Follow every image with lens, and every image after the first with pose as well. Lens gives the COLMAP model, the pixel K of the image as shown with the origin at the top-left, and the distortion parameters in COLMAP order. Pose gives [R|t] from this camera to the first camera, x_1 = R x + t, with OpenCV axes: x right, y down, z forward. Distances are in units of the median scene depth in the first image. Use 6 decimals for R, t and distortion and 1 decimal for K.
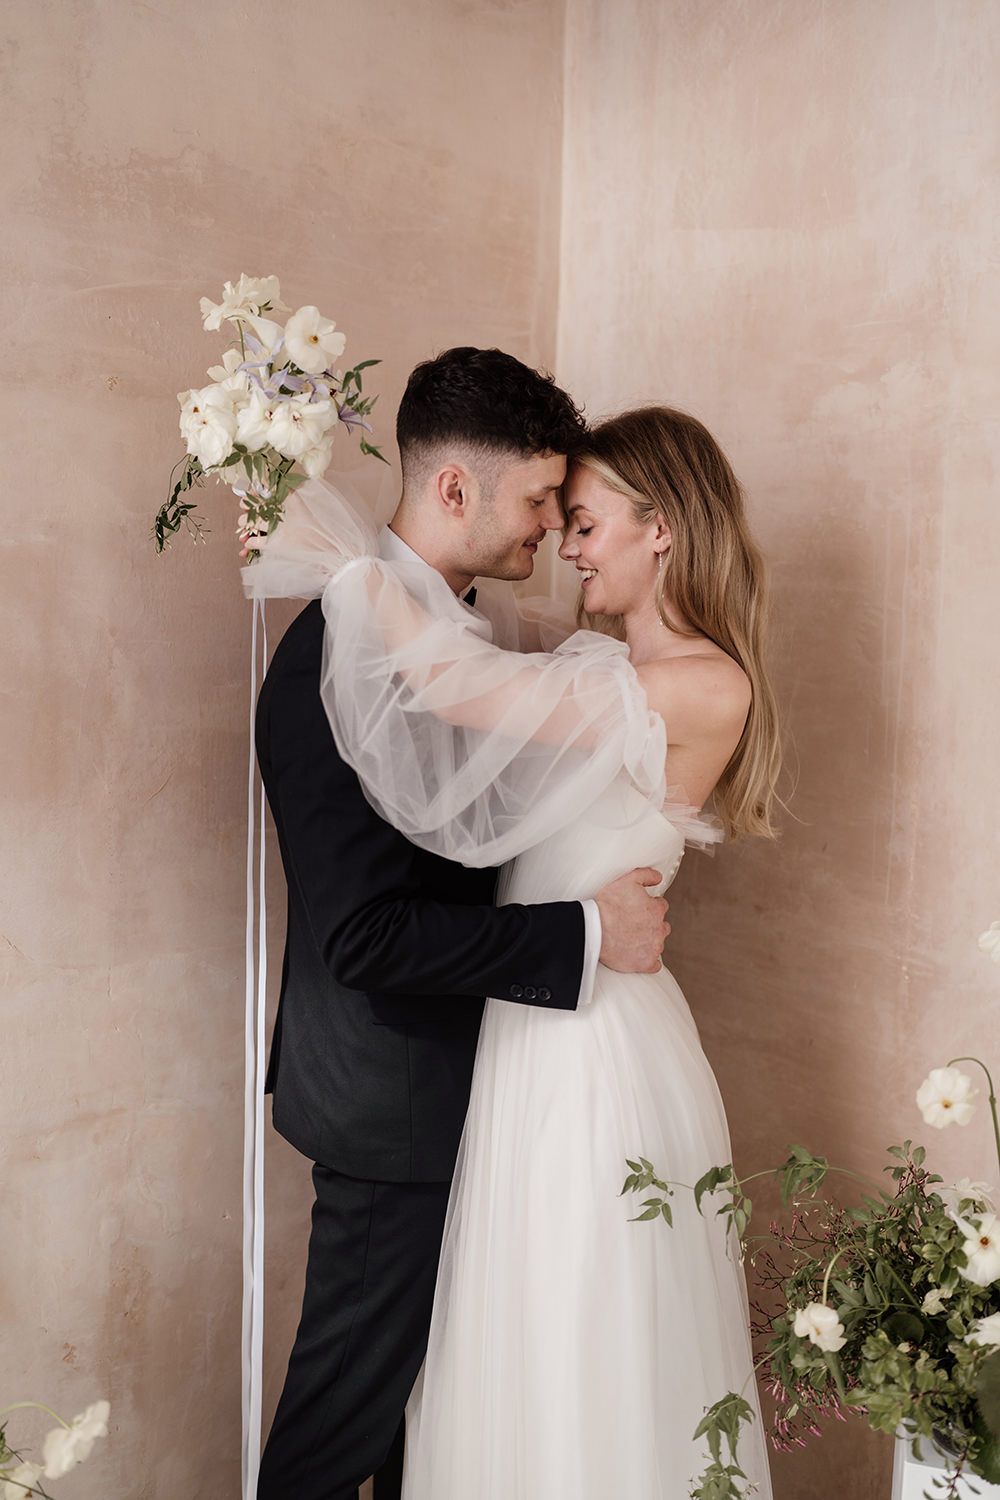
lens RADIAL K [[1438.7, 0, 492.0], [0, 1438.7, 746.8], [0, 0, 1]] dist [0.001680, -0.019474]
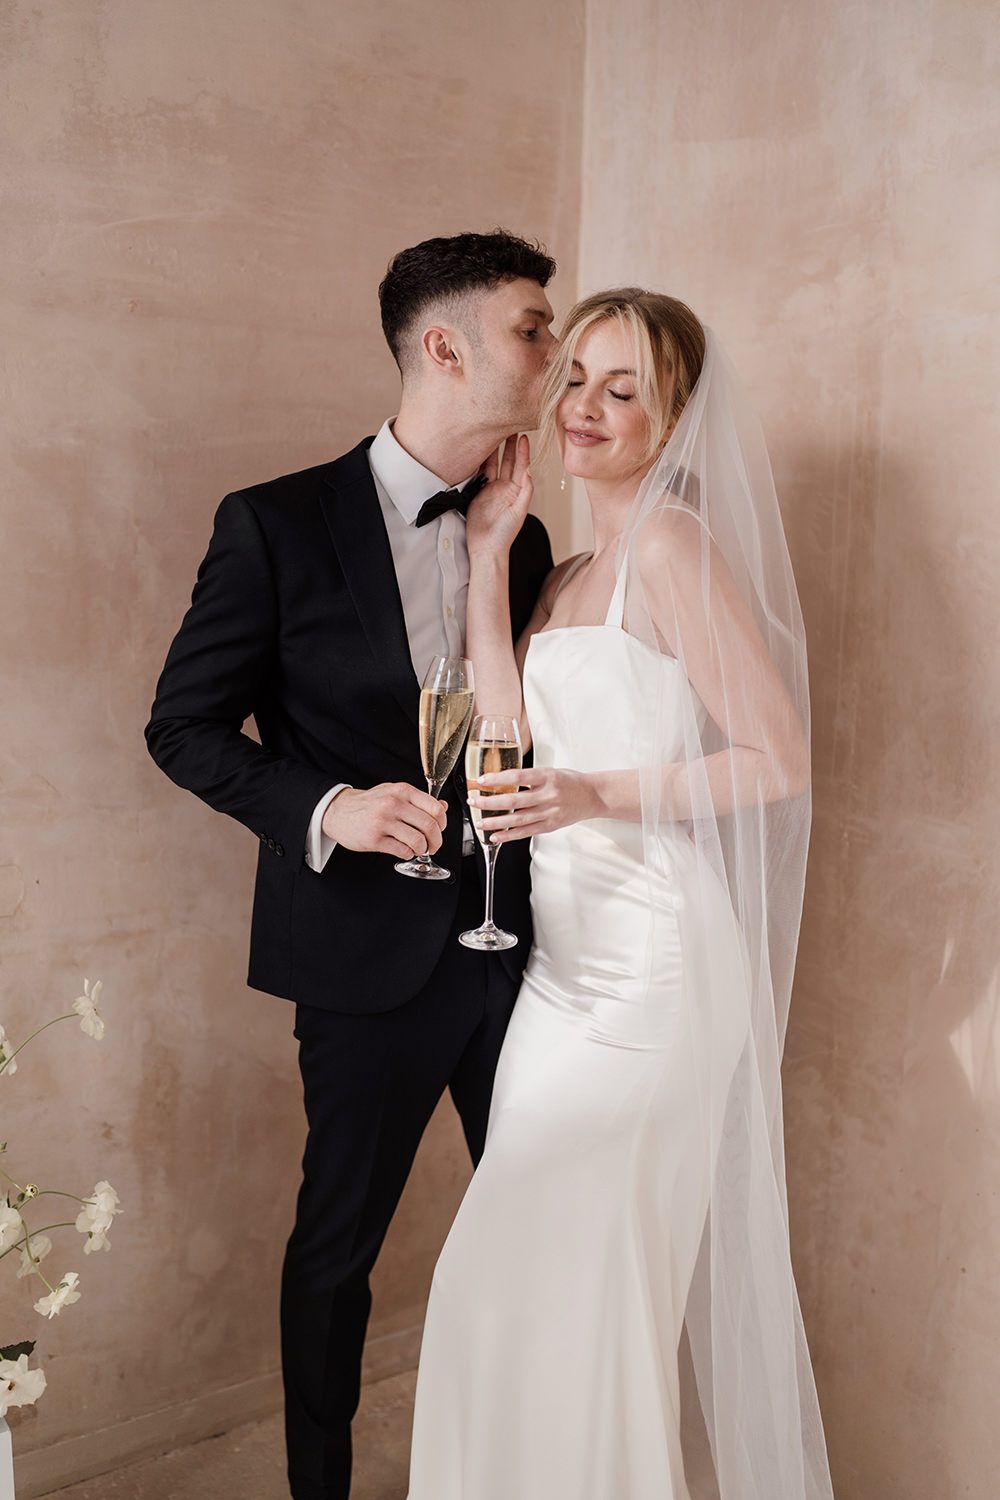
lens RADIAL K [[1438.7, 0, 492.0], [0, 1438.7, 746.8], [0, 0, 1]] dist [0.001680, -0.019474]
pose [[0.985305, 0.021831, -0.169403, 0.212239], [-0.012704, 0.998418, 0.054778, 0.033063], [0.170331, -0.051821, 0.984023, -0.103661]]
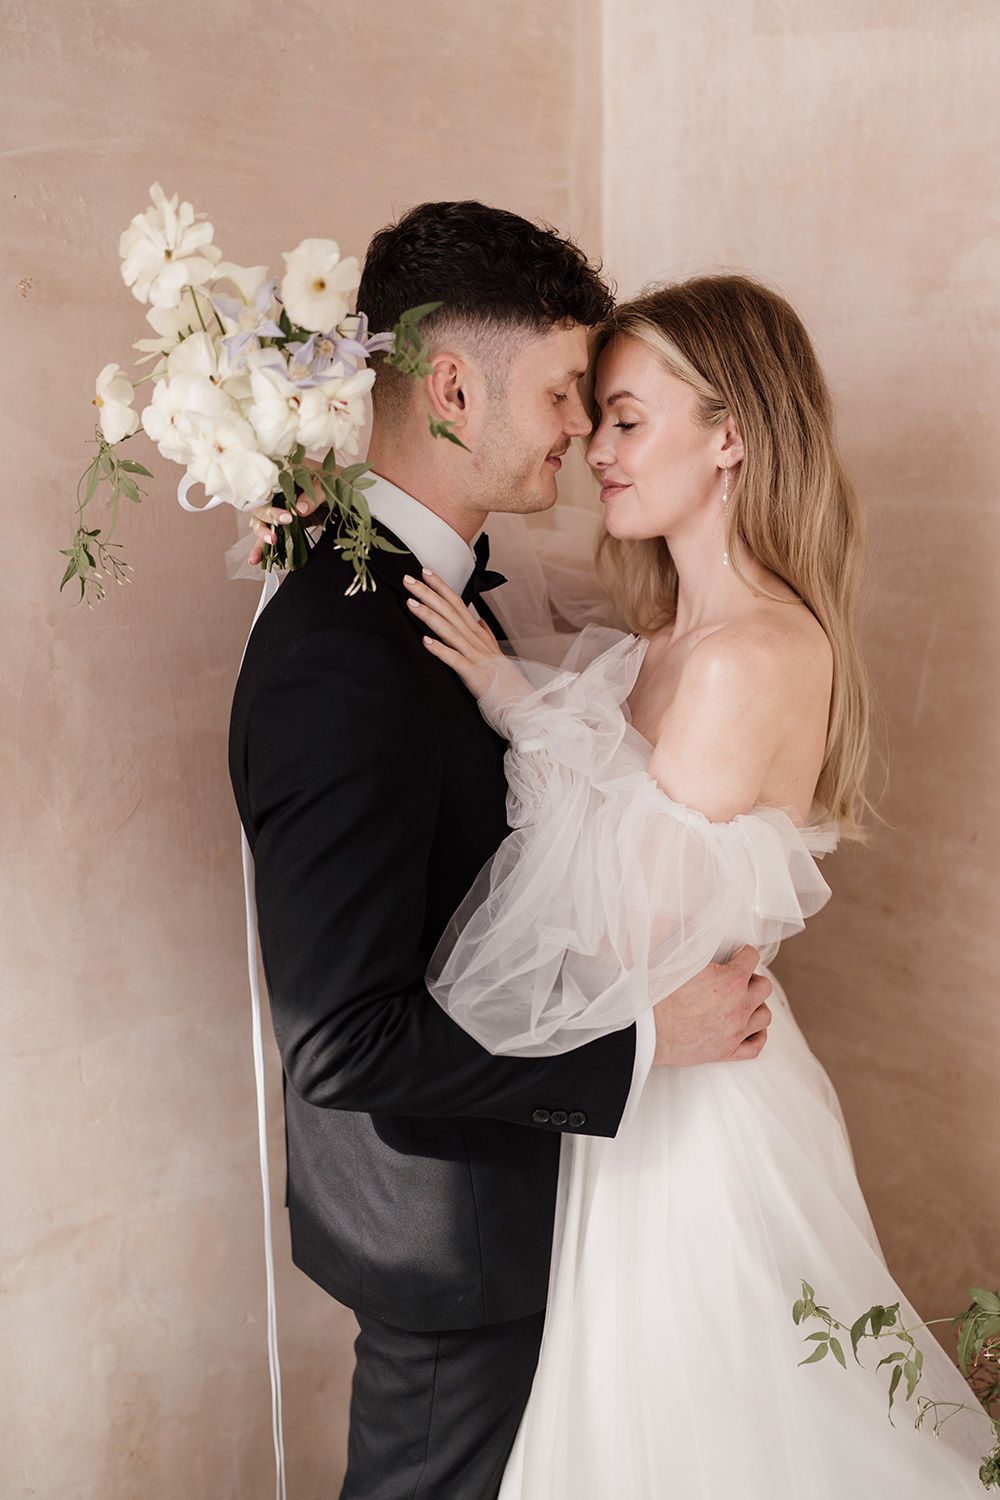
lens RADIAL K [[1497.0, 0, 500.0], [0, 1497.0, 750.0], [0, 0, 1]] dist [-0.001478, 0.004665]
pose [[0.998961, -0.044690, -0.008967, -0.021399], [0.045326, 0.994731, 0.091959, -0.070652], [0.004811, -0.092270, 0.995722, 0.196976]]
